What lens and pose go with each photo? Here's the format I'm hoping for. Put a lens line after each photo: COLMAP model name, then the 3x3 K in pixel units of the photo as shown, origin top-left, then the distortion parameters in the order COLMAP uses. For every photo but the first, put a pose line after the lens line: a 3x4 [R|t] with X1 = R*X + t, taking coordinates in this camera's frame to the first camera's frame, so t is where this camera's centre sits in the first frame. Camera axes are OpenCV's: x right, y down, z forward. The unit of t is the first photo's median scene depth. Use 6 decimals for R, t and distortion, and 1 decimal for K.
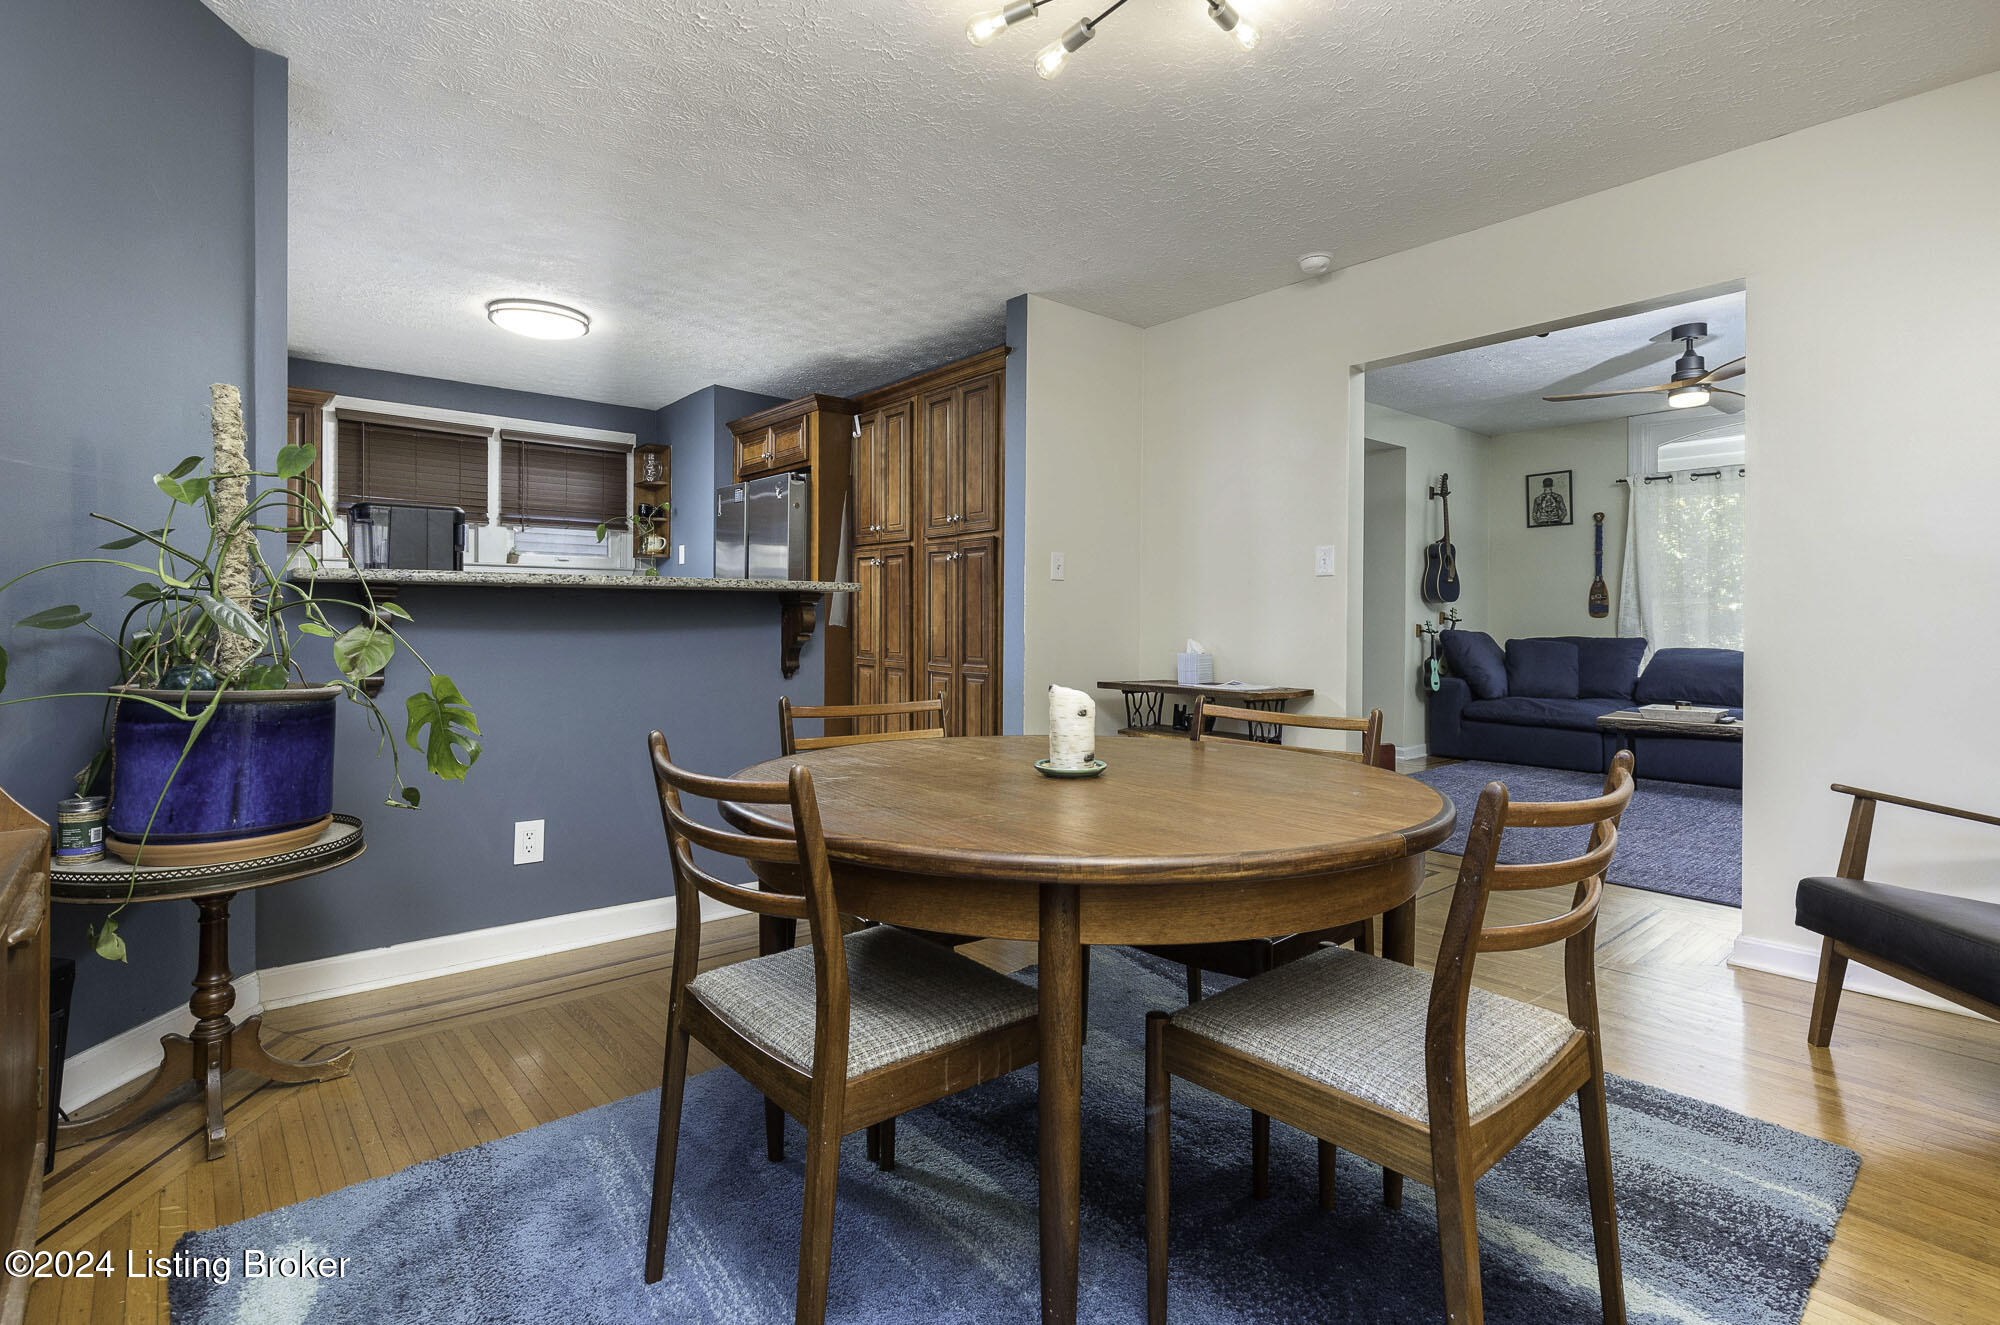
lens RADIAL K [[927.2, 0, 1003.2], [0, 927.2, 644.6], [0, 0, 1]] dist [0.007554, -0.000471]
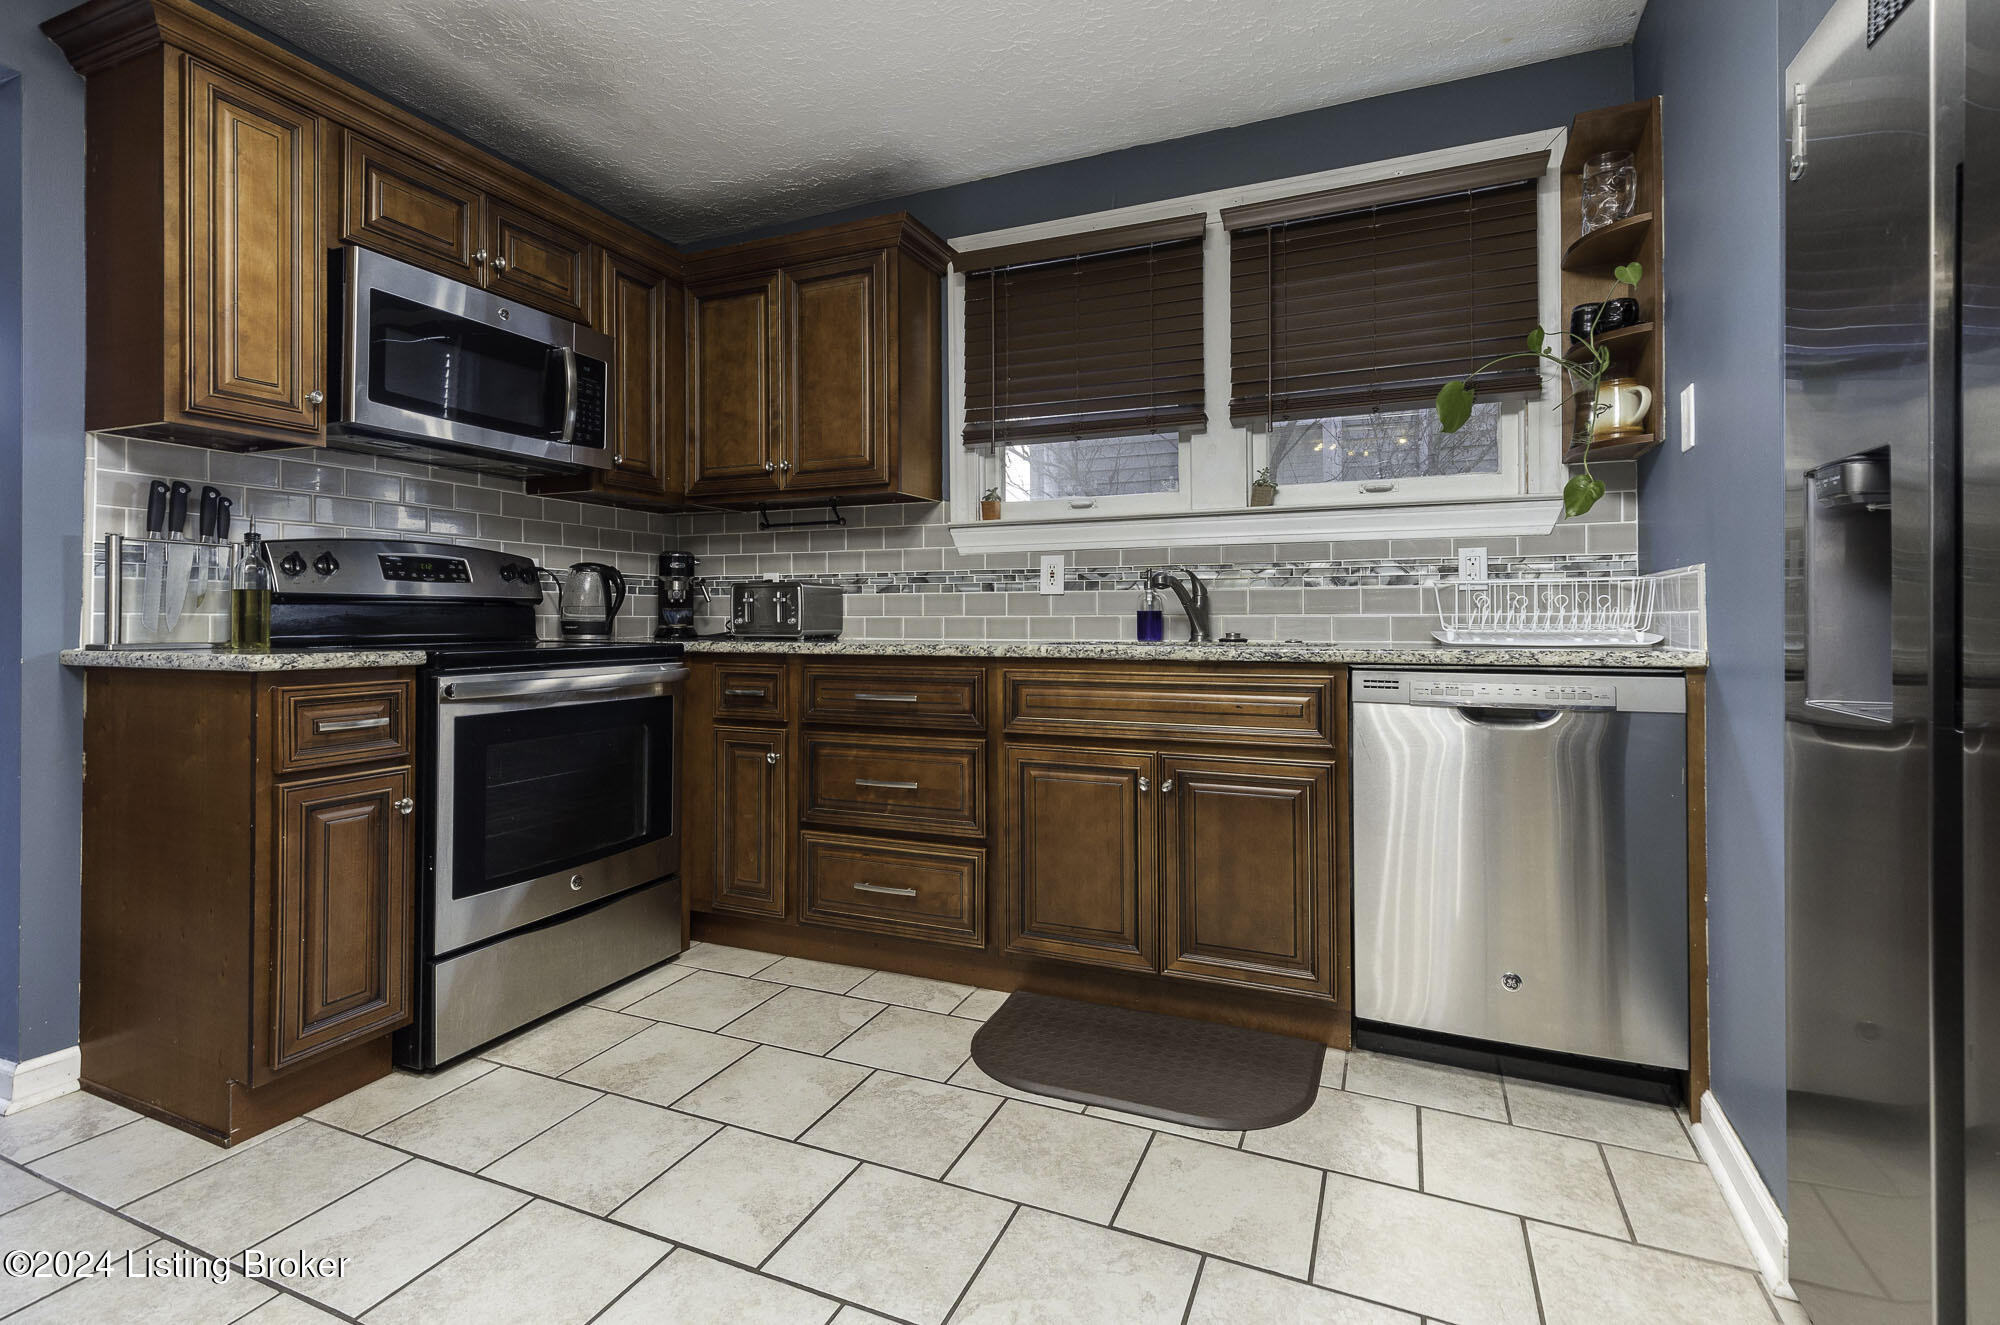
lens RADIAL K [[927.2, 0, 1019.9], [0, 927.2, 608.9], [0, 0, 1]] dist [0.007554, -0.000471]
pose [[0.448846, -0.016149, -0.893463, -0.174487], [-0.005385, 0.999770, -0.020776, -0.025867], [0.893593, 0.014136, 0.448656, 0.682541]]
